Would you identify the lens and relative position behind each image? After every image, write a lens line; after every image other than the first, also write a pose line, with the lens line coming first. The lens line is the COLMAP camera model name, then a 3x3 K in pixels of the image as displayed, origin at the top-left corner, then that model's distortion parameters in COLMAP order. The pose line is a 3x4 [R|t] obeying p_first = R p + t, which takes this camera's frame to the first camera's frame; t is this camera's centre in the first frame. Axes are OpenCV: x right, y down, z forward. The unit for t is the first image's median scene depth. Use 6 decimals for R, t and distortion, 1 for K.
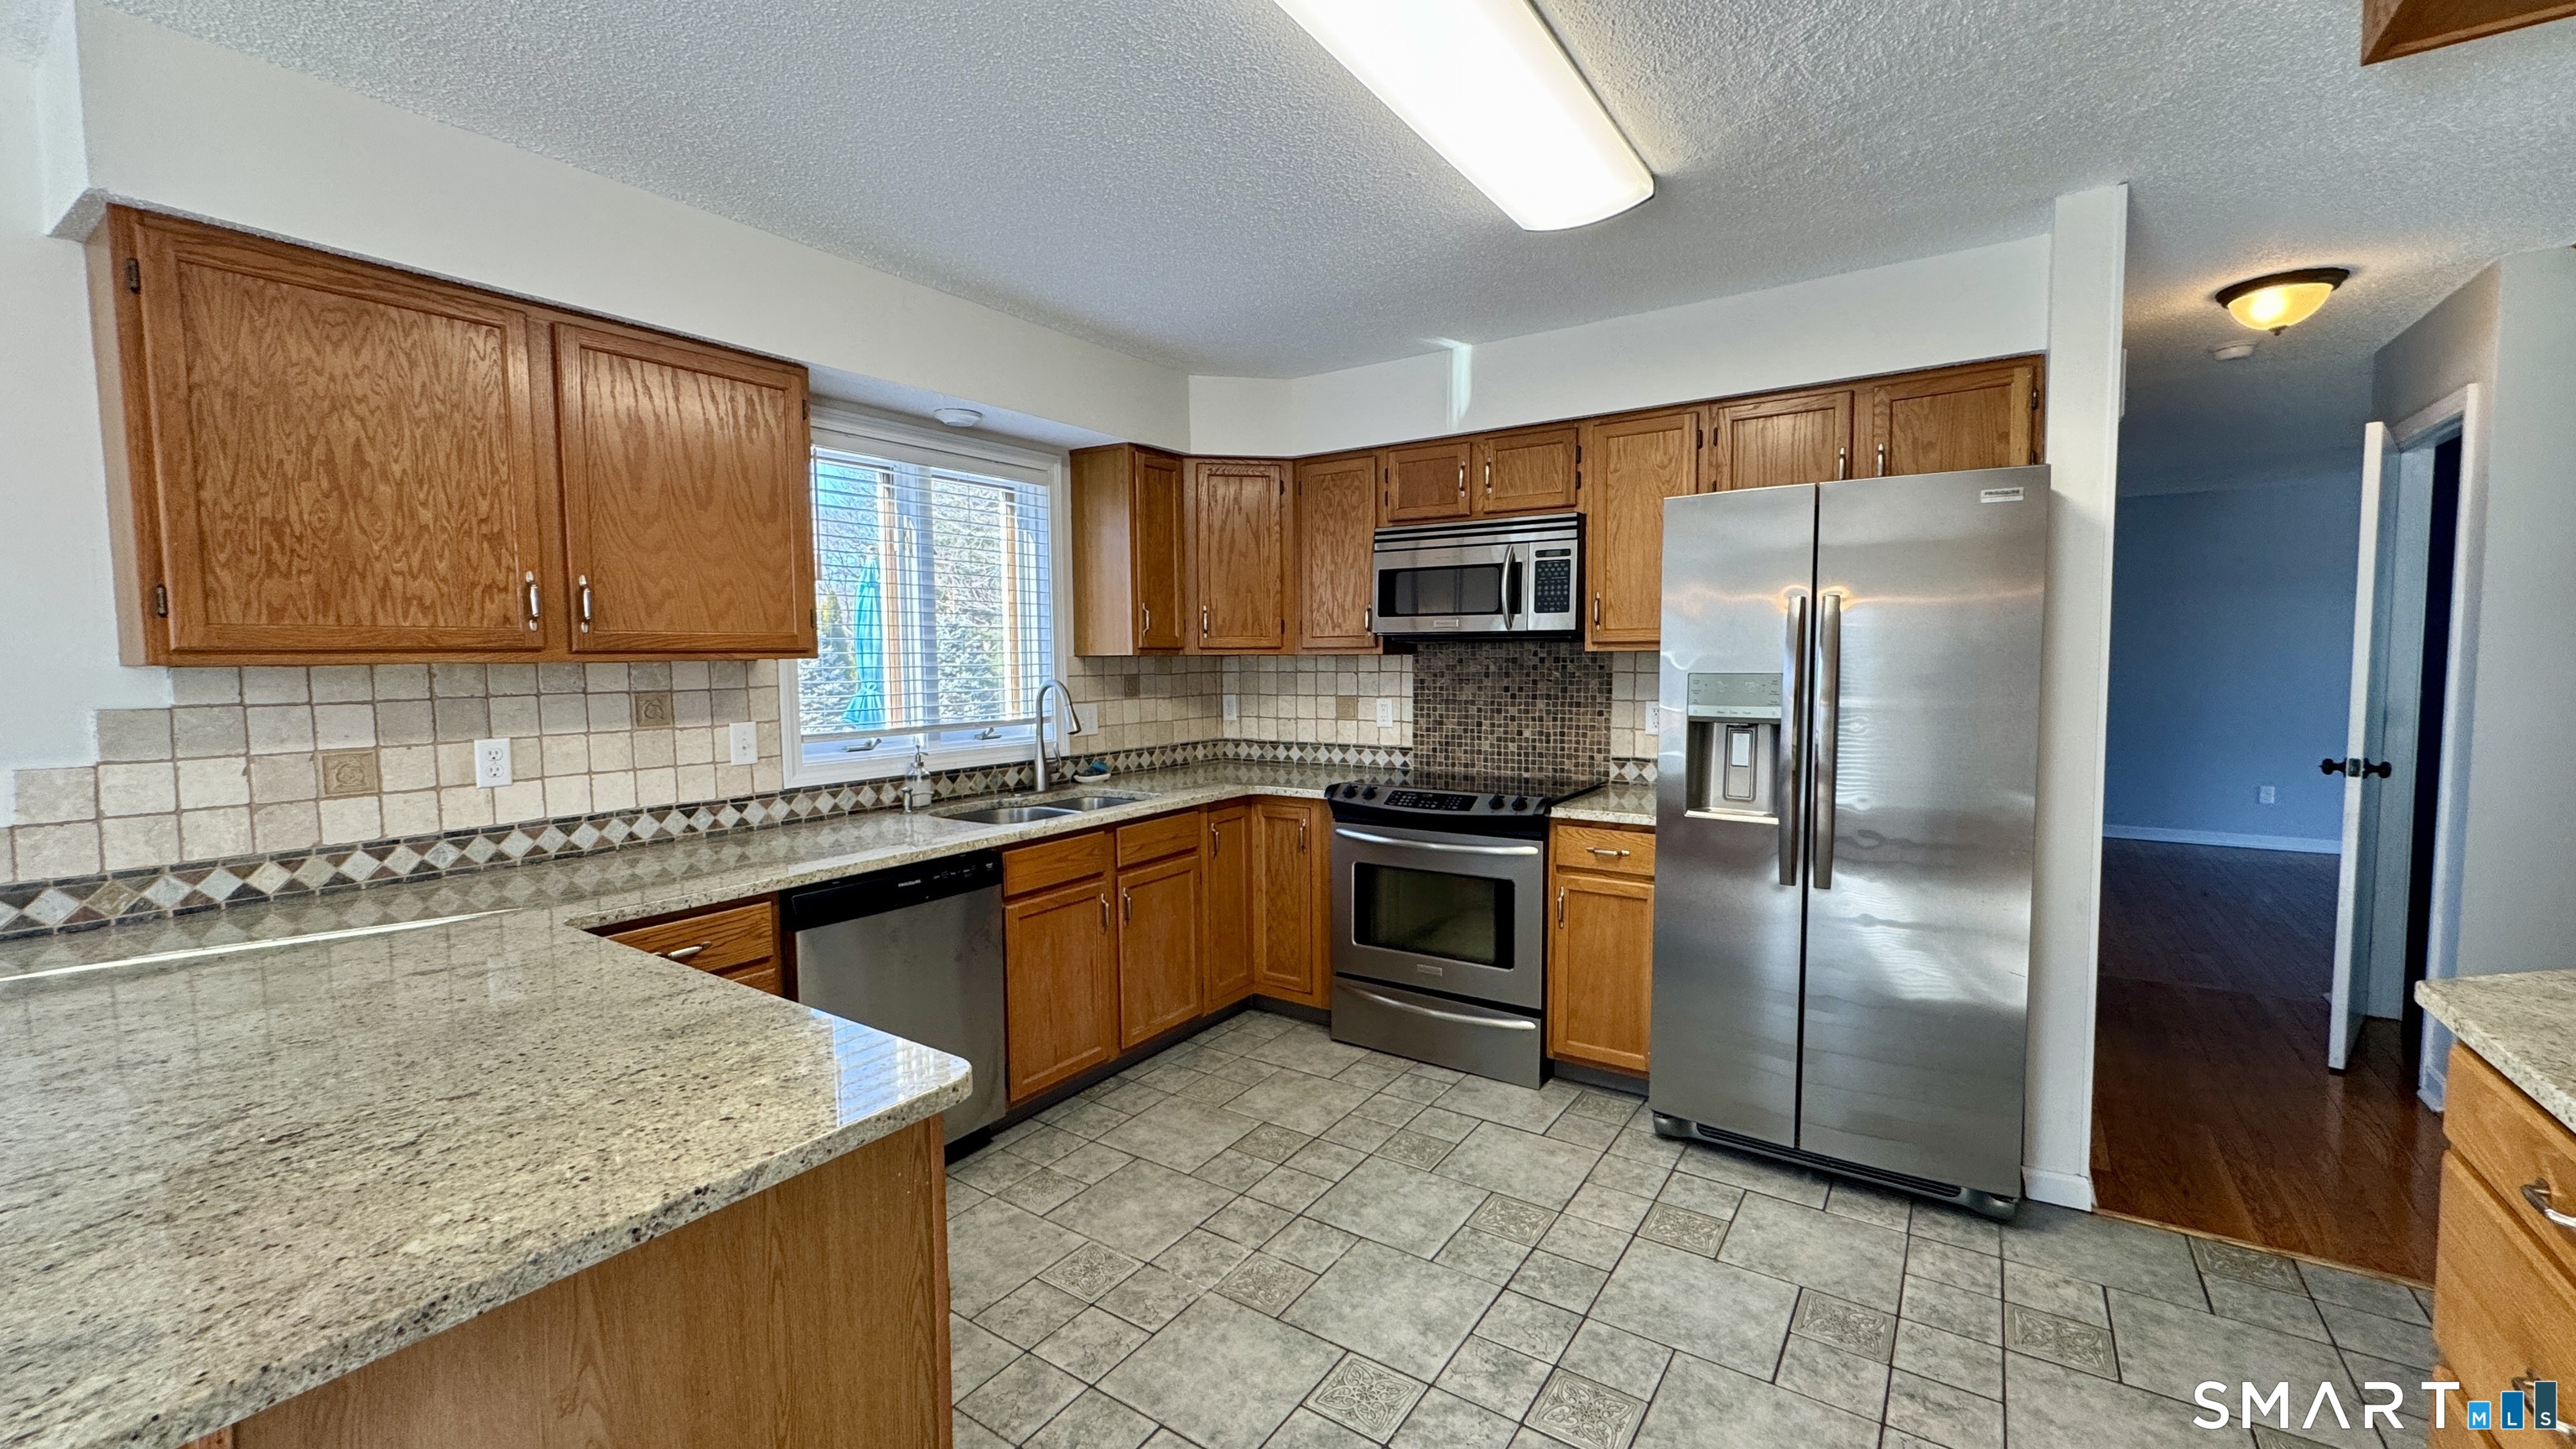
lens RADIAL K [[1027.0, 0, 1288.0], [0, 1027.0, 724.5], [0, 0, 1]] dist [0.000054, -0.000009]
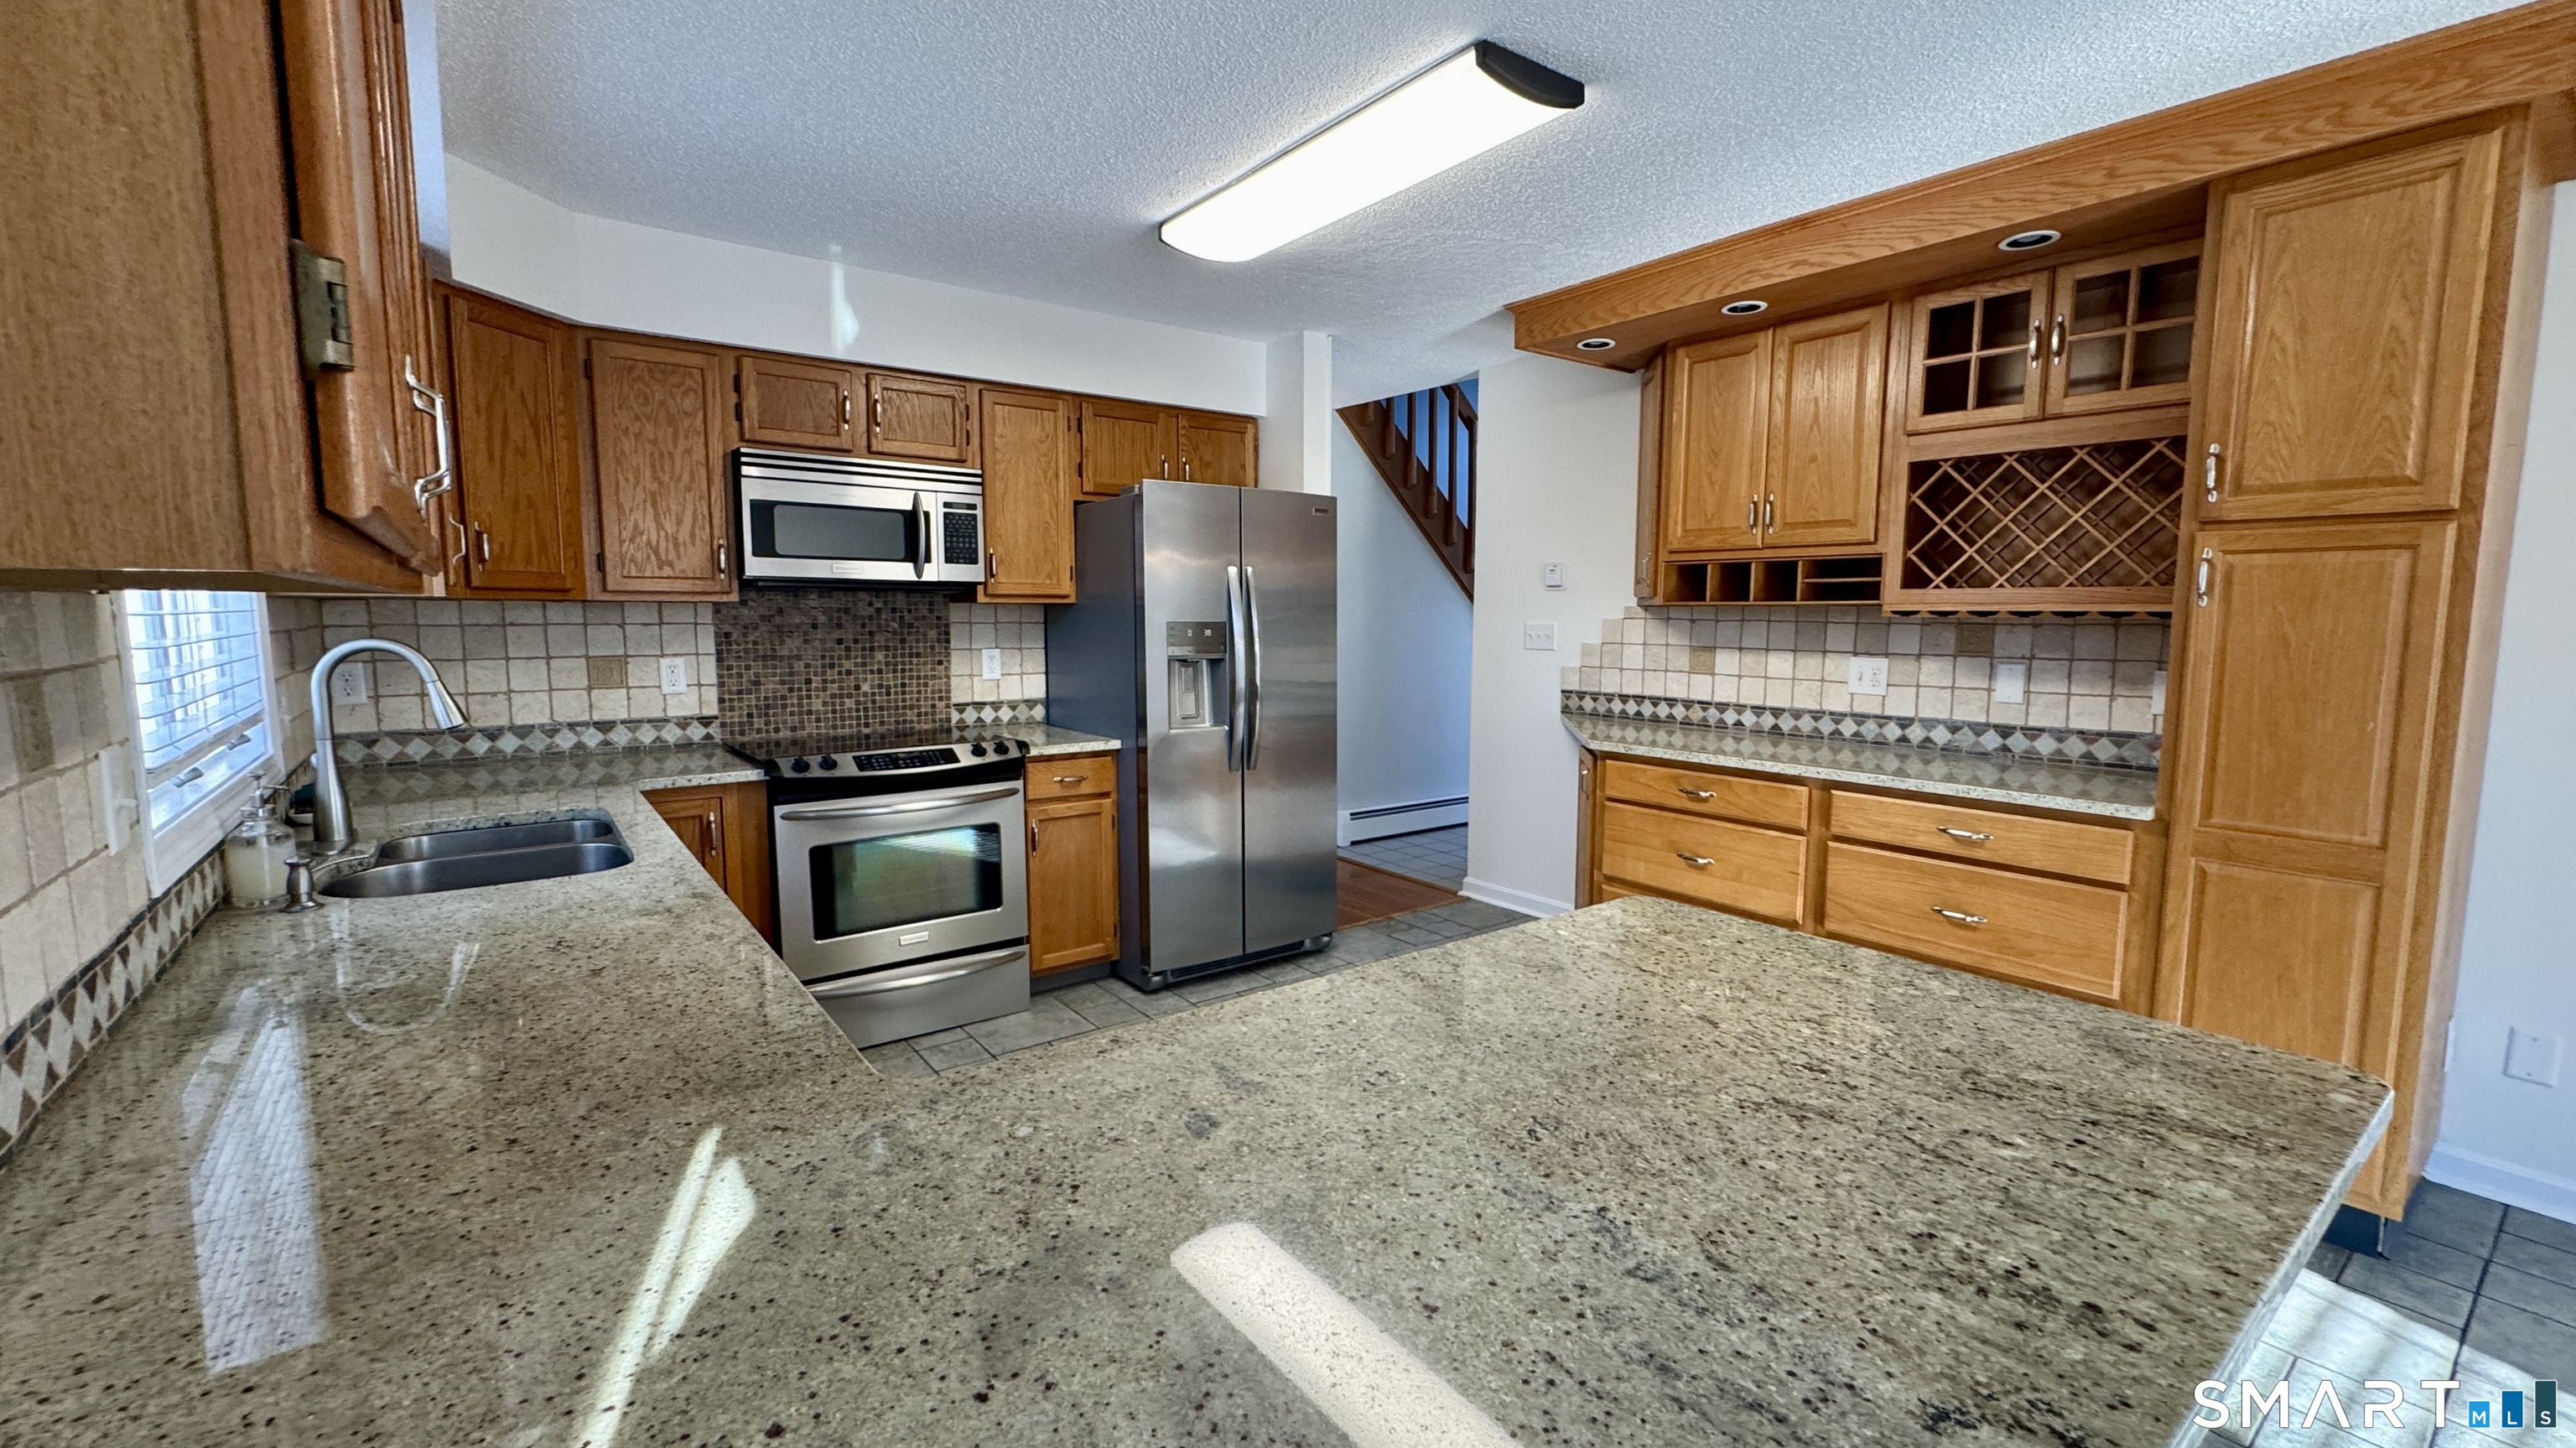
lens RADIAL K [[1053.0, 0, 1288.0], [0, 1053.0, 724.0], [0, 0, 1]] dist [-0.001882, -0.000042]
pose [[0.314086, -0.092682, 0.944860, -0.635669], [0.055205, 0.995323, 0.079281, -0.014892], [-0.947788, 0.027260, 0.317734, 0.350477]]
